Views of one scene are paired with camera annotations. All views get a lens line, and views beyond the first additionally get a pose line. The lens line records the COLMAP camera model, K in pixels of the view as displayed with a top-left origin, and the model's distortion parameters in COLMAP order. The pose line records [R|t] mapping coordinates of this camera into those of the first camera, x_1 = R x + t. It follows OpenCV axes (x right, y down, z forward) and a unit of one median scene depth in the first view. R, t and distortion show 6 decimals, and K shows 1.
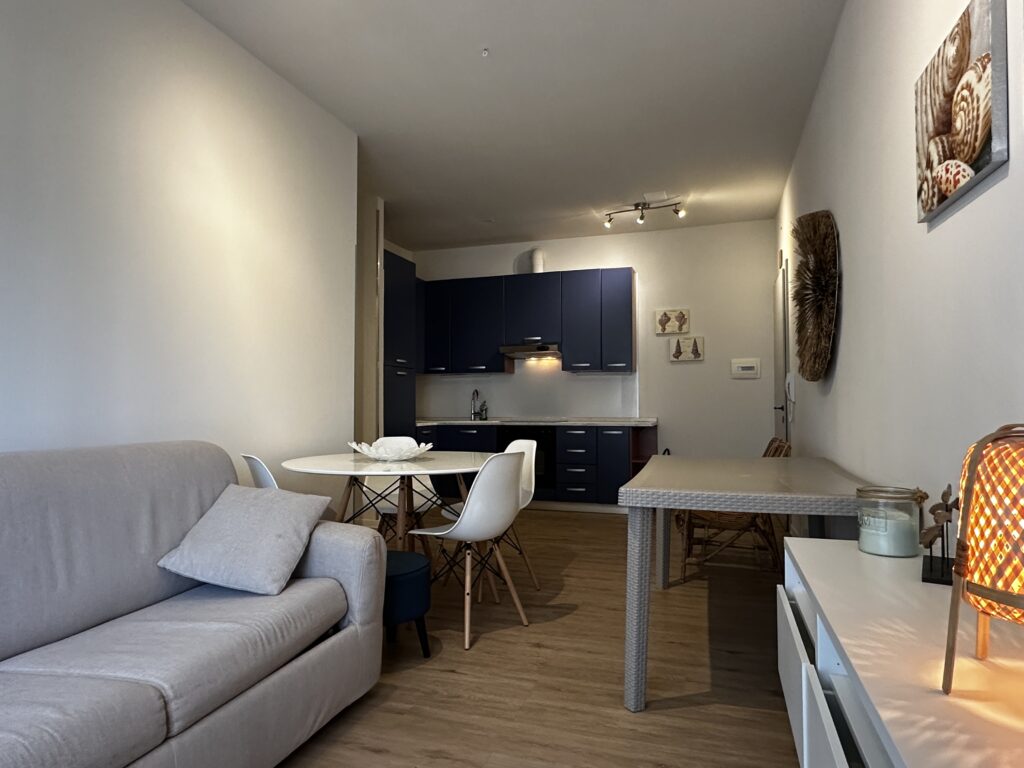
lens RADIAL K [[625.5, 0, 508.5], [0, 625.5, 383.1], [0, 0, 1]] dist [-0.002226, -0.000657]
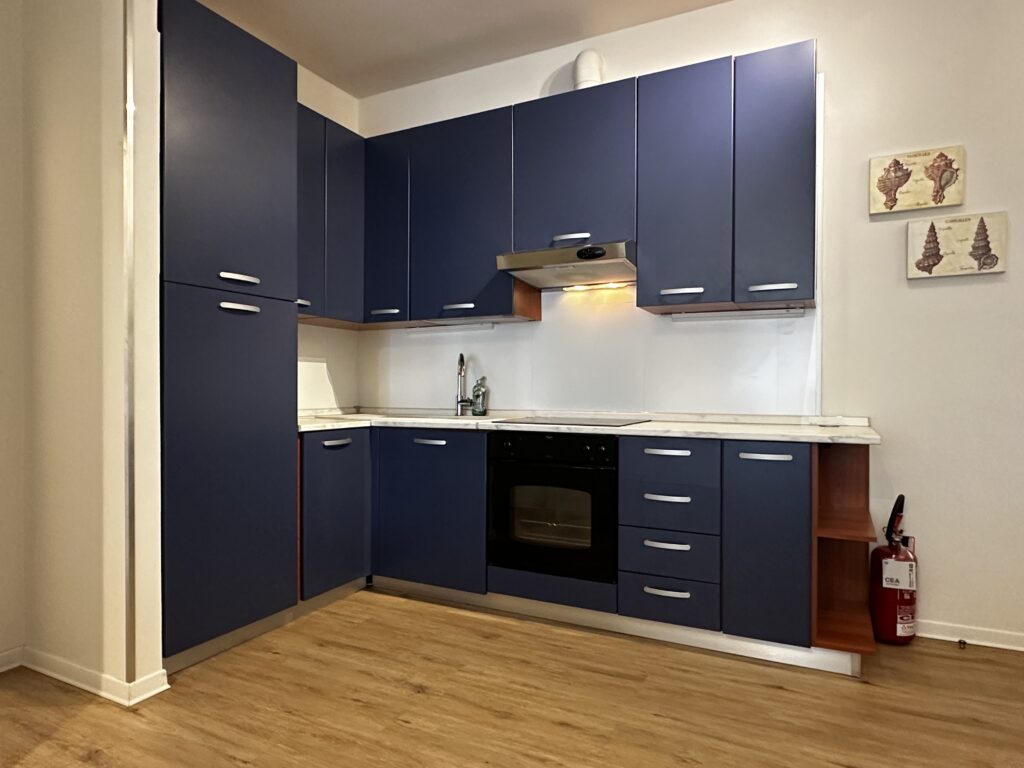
lens RADIAL K [[625.5, 0, 514.8], [0, 625.5, 391.6], [0, 0, 1]] dist [-0.002226, -0.000657]
pose [[0.989643, 0.006859, -0.143388, 0.064358], [-0.000687, 0.999073, 0.043052, 0.020487], [0.143550, -0.042508, 0.988730, 0.558296]]
